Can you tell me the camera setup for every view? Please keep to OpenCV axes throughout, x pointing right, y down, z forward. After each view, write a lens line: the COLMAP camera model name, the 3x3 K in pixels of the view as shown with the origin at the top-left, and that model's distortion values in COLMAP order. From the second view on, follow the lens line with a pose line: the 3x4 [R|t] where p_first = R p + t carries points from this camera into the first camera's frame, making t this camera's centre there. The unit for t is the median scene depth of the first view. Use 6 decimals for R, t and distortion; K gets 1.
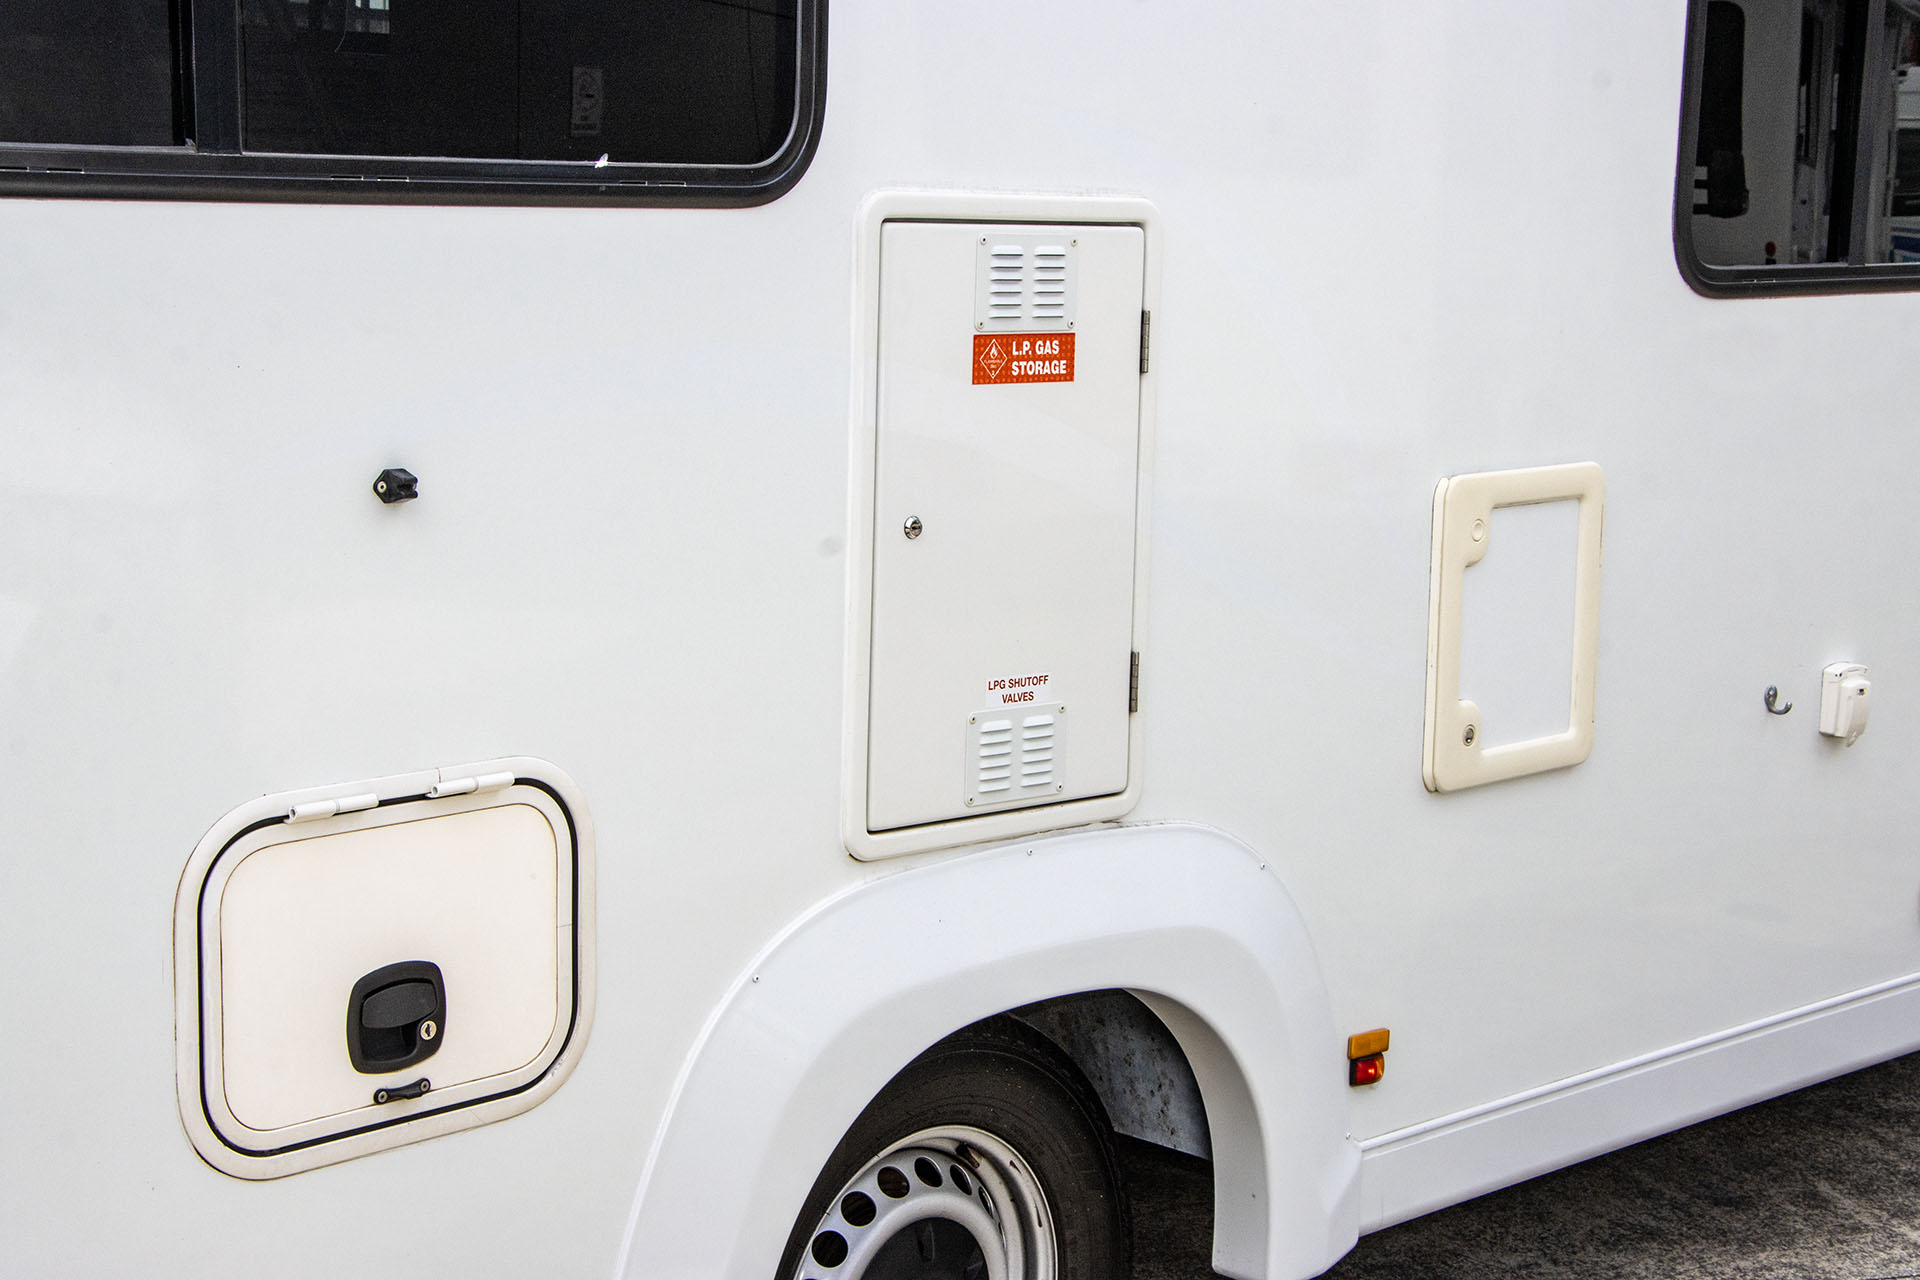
lens RADIAL K [[3312.8, 0, 949.9], [0, 3312.8, 647.2], [0, 0, 1]] dist [0.166623, 0.000000]
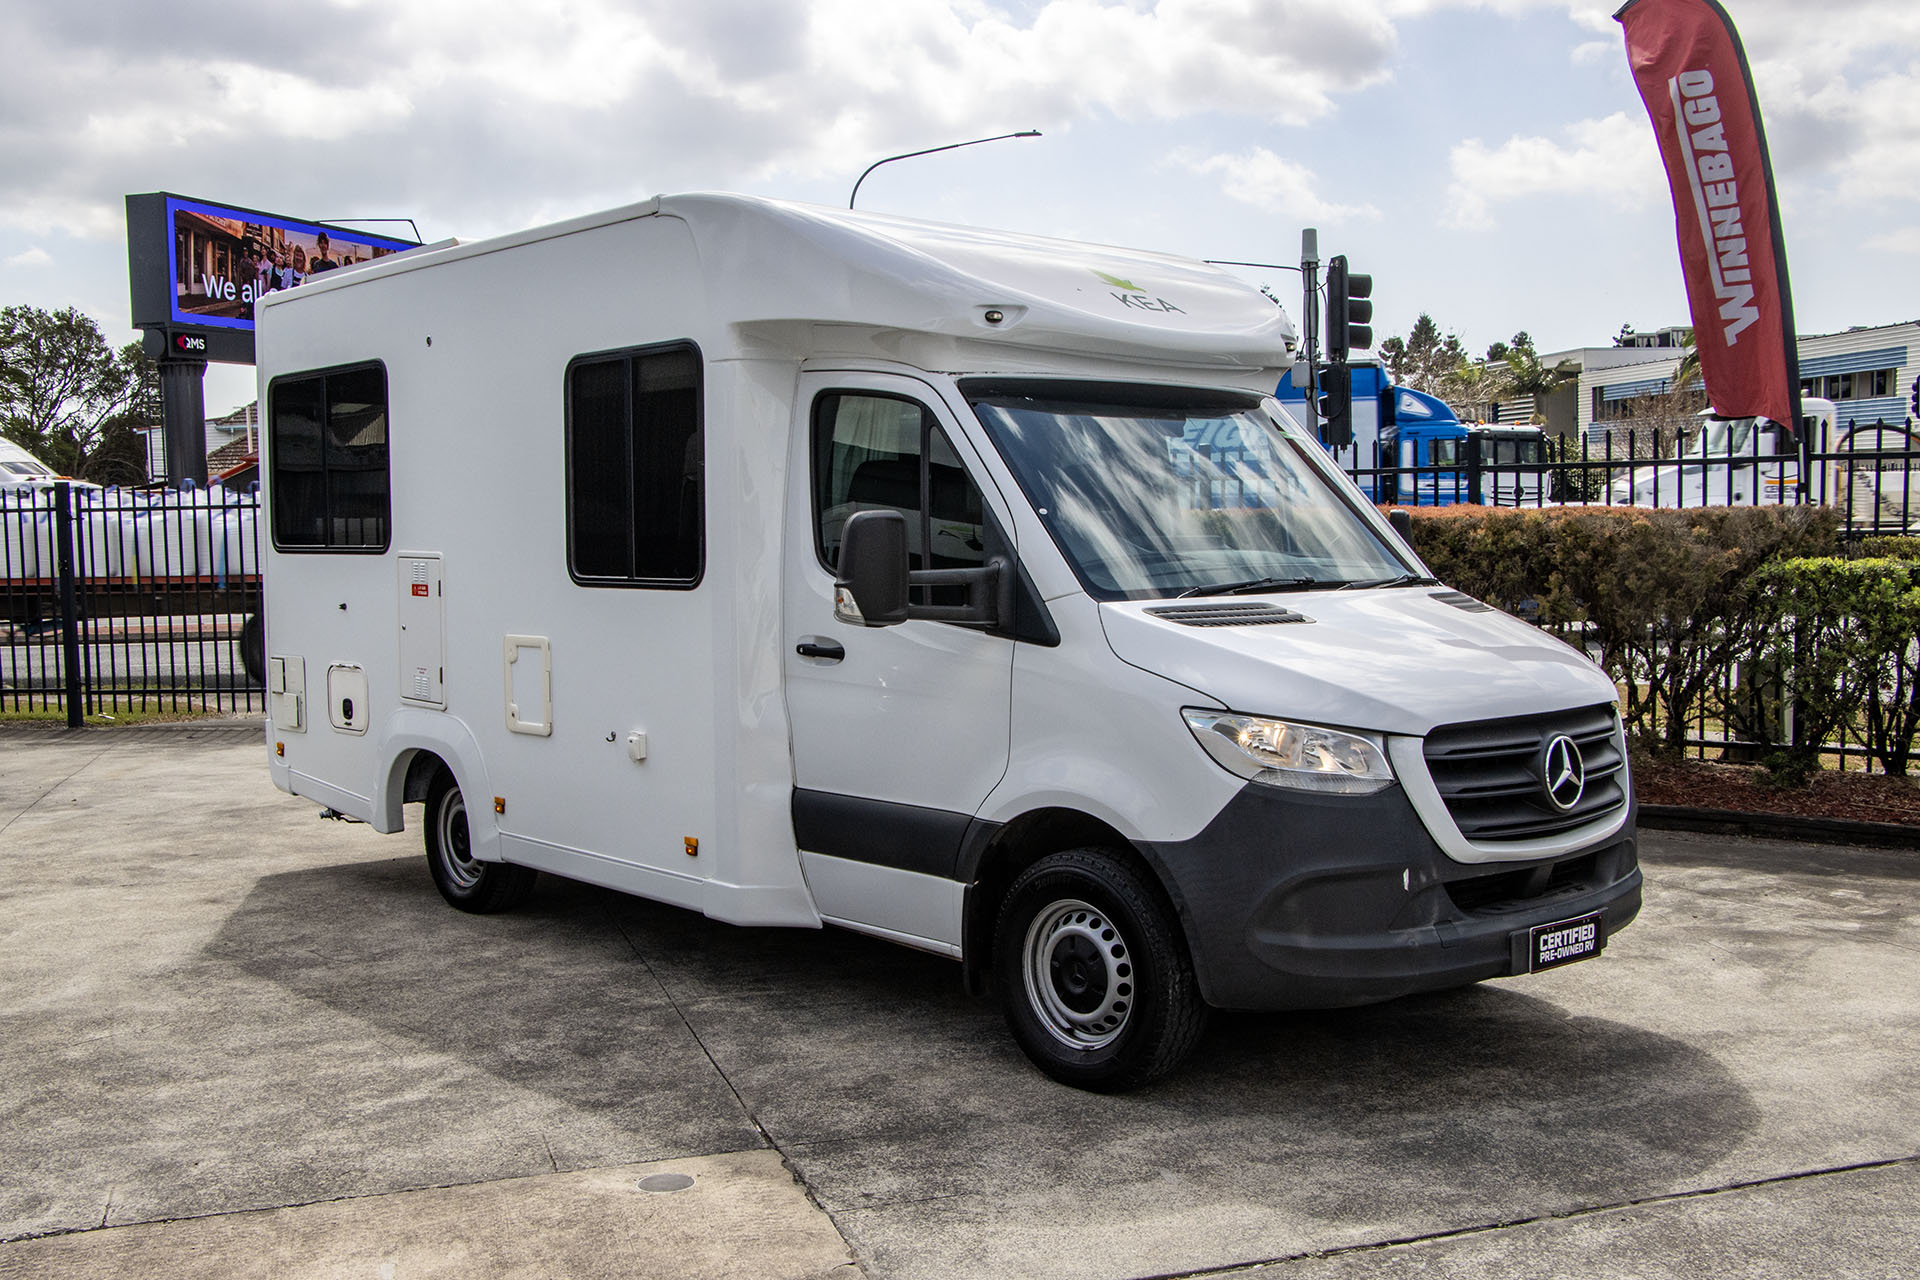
lens RADIAL K [[1891.9, 0, 944.3], [0, 1891.9, 652.2], [0, 0, 1]] dist [-0.053513, 0.000000]
pose [[-0.054218, 0.043170, -0.997595, 2.119222], [-0.141673, 0.988625, 0.050482, -0.201693], [0.988428, 0.144070, -0.047485, 1.604781]]
